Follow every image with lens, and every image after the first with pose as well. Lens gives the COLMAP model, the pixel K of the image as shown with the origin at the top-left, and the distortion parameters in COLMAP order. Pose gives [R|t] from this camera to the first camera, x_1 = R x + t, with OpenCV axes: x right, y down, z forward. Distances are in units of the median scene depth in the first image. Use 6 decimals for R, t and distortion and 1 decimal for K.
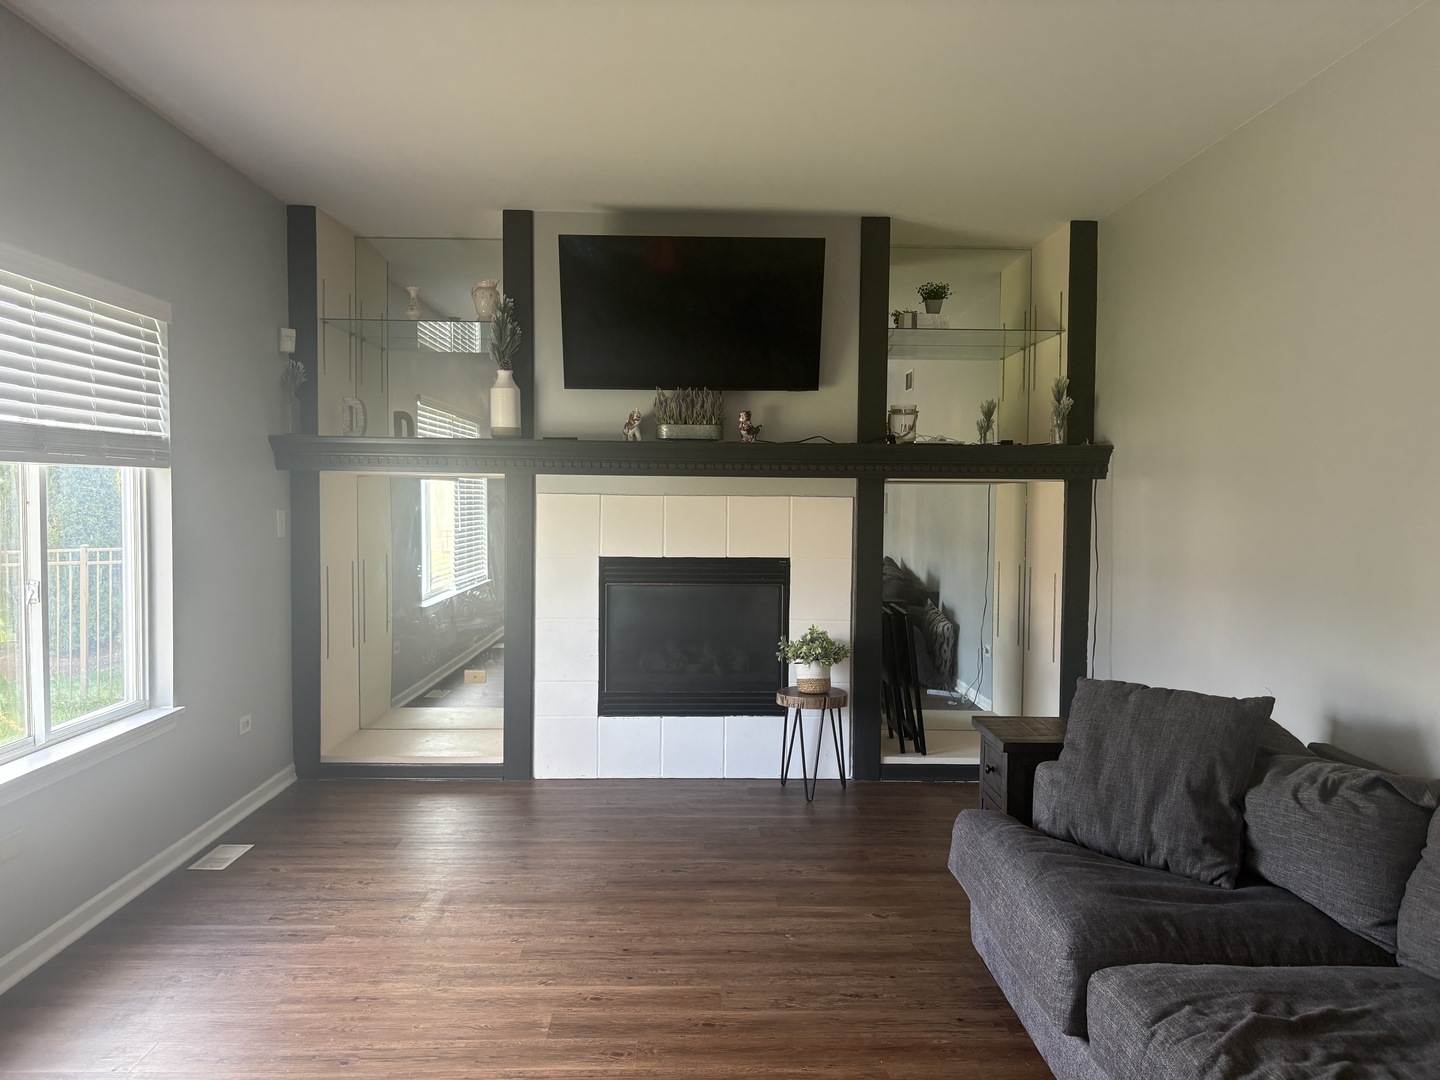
lens RADIAL K [[1076.9, 0, 724.9], [0, 1076.9, 545.7], [0, 0, 1]] dist [0.059695, -0.071433]
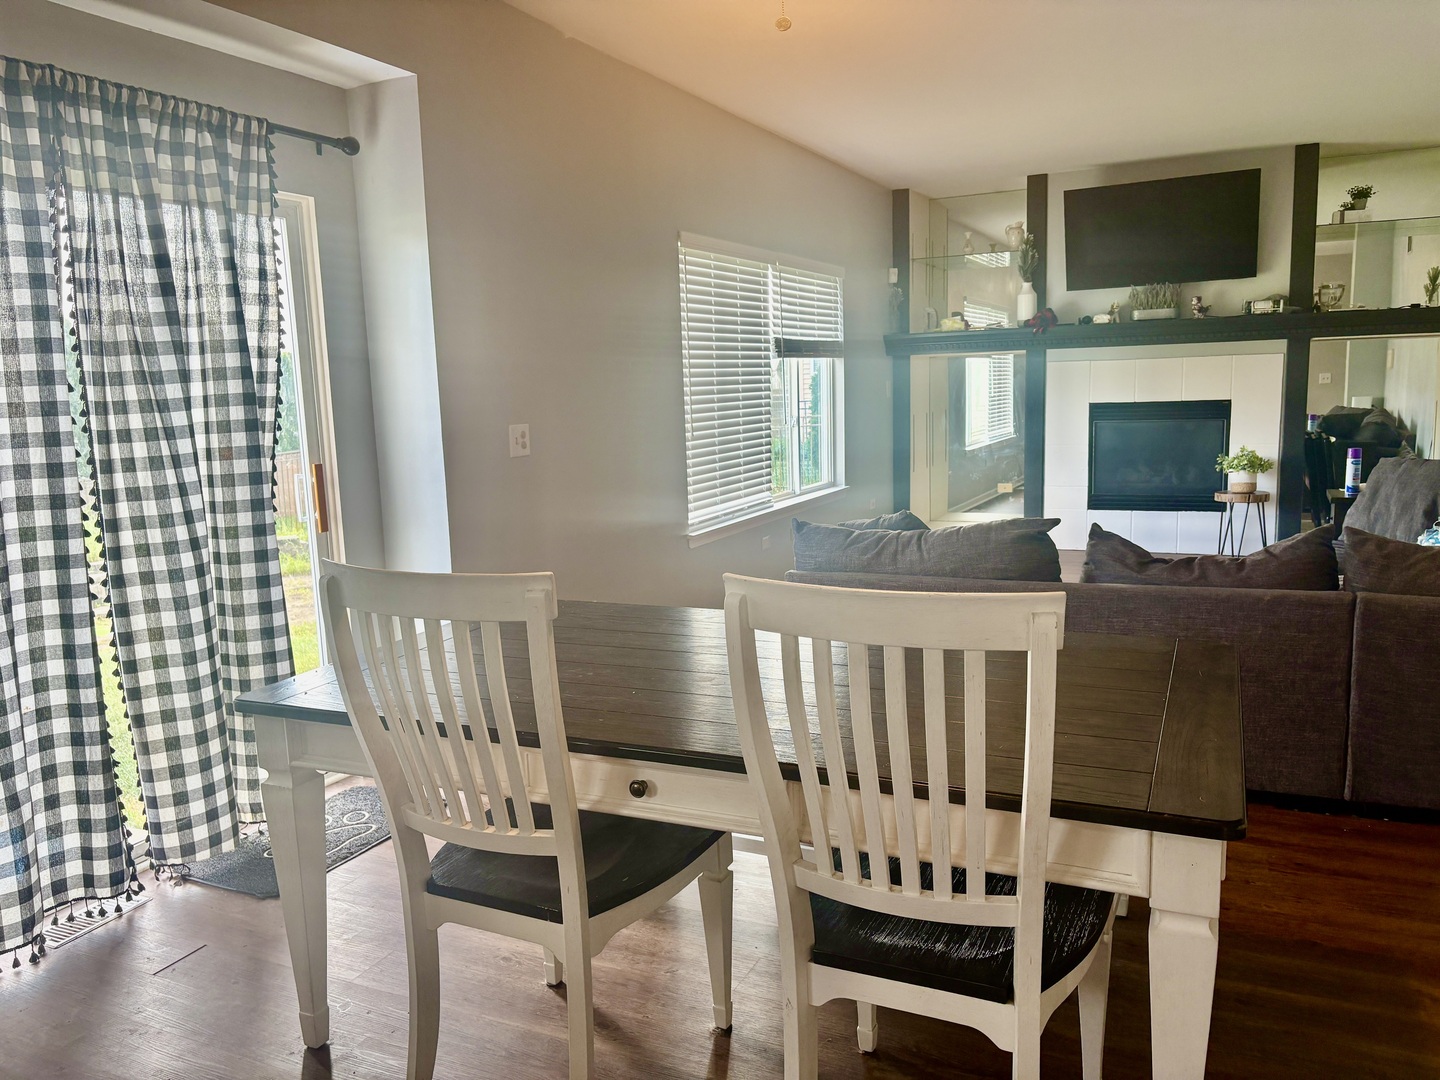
lens RADIAL K [[1076.9, 0, 725.2], [0, 1076.9, 544.6], [0, 0, 1]] dist [0.059695, -0.071433]
pose [[0.889714, 0.030231, -0.455515, 0.129030], [0.019146, 0.994456, 0.103396, 0.041485], [0.456116, -0.100714, 0.884203, -0.599741]]
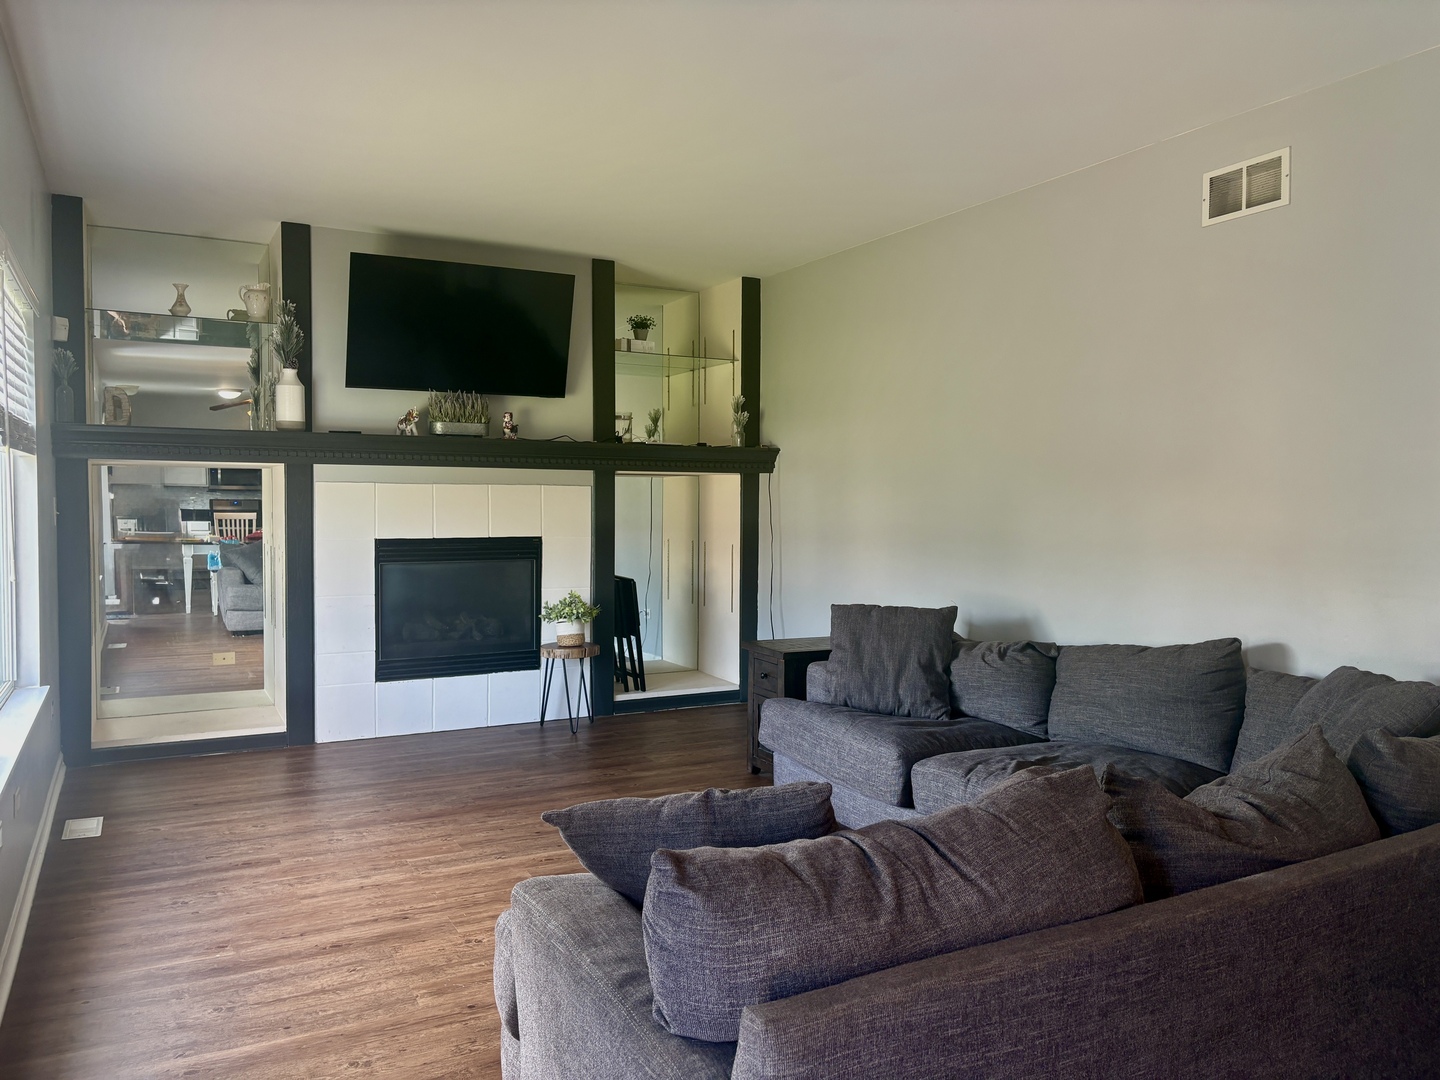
lens RADIAL K [[1076.9, 0, 706.7], [0, 1076.9, 538.5], [0, 0, 1]] dist [0.059695, -0.071433]
pose [[0.899561, -0.020376, 0.436320, -0.304069], [0.021514, 0.999766, 0.002334, 0.015142], [-0.436265, 0.007287, 0.899789, -0.165346]]
